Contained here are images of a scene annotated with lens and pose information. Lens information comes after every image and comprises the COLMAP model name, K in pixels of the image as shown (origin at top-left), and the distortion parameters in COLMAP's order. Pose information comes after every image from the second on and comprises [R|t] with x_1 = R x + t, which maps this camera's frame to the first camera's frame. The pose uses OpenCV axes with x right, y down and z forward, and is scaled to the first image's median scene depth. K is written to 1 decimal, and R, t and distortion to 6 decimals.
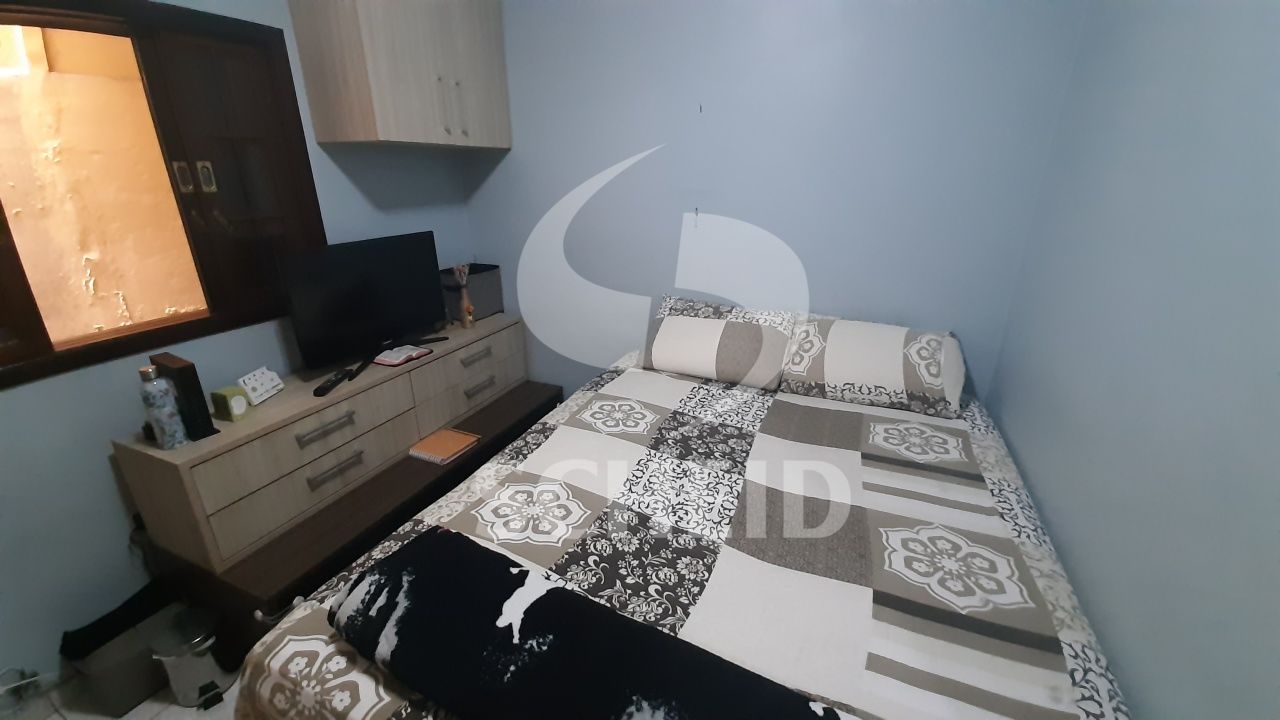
lens RADIAL K [[499.4, 0, 637.3], [0, 499.4, 352.7], [0, 0, 1]] dist [0.001319, -0.008966]
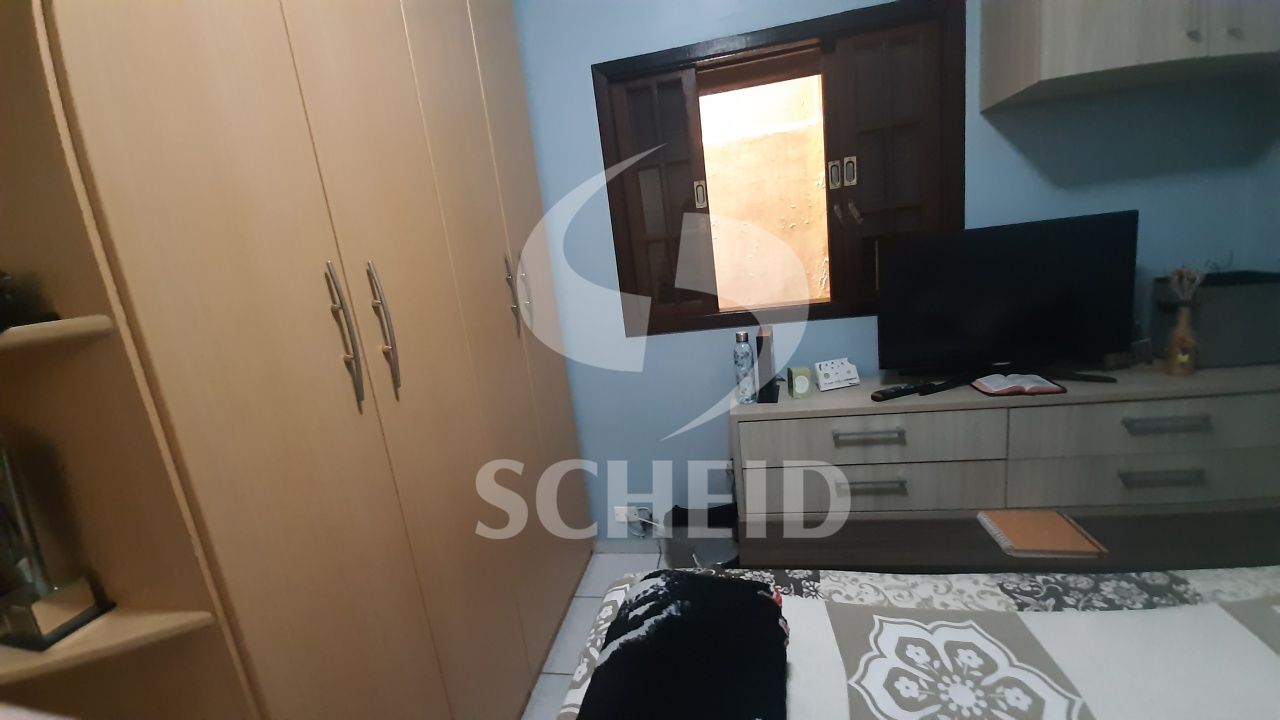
lens RADIAL K [[499.4, 0, 637.3], [0, 499.4, 352.7], [0, 0, 1]] dist [0.001319, -0.008966]
pose [[0.214262, 0.167808, -0.962254, 0.108929], [-0.217721, 0.968553, 0.120427, -0.009768], [0.952202, 0.183699, 0.244060, 0.354491]]
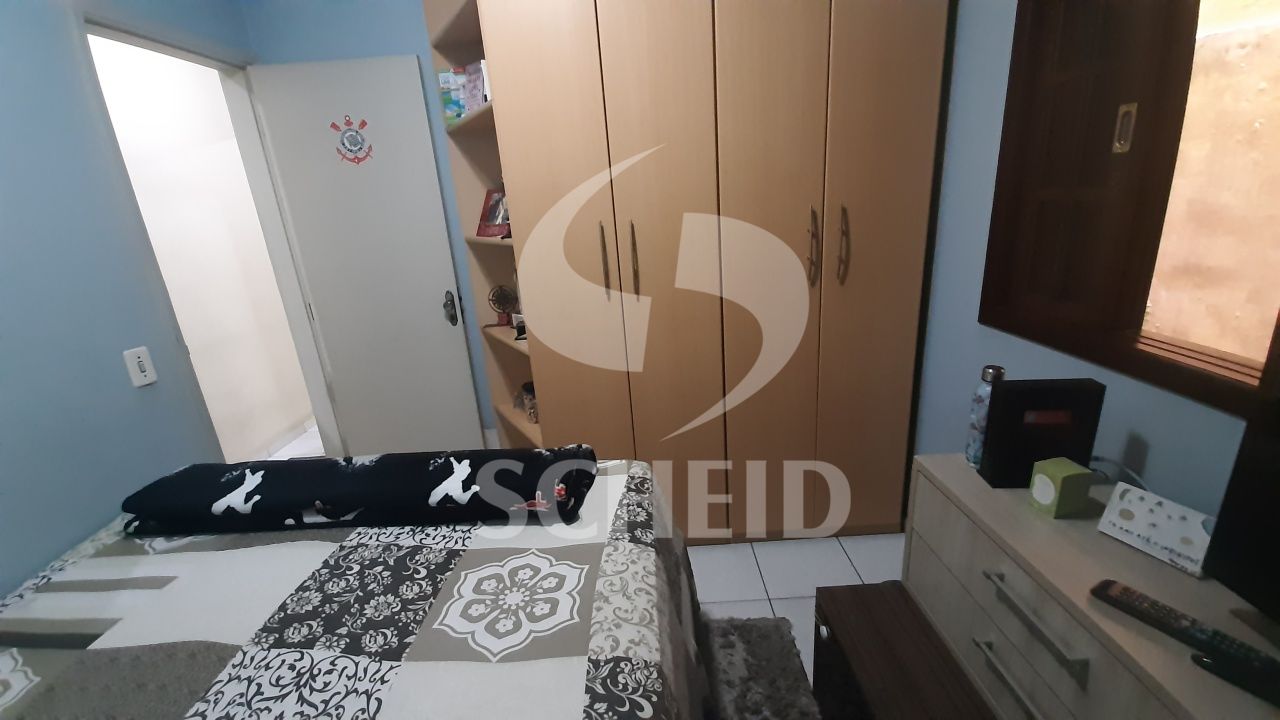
lens RADIAL K [[499.4, 0, 637.3], [0, 499.4, 352.7], [0, 0, 1]] dist [0.001319, -0.008966]
pose [[-0.916479, 0.174736, -0.359908, -0.123881], [-0.075739, 0.807542, 0.584927, -0.314540], [0.392849, 0.563333, -0.726860, 1.014225]]
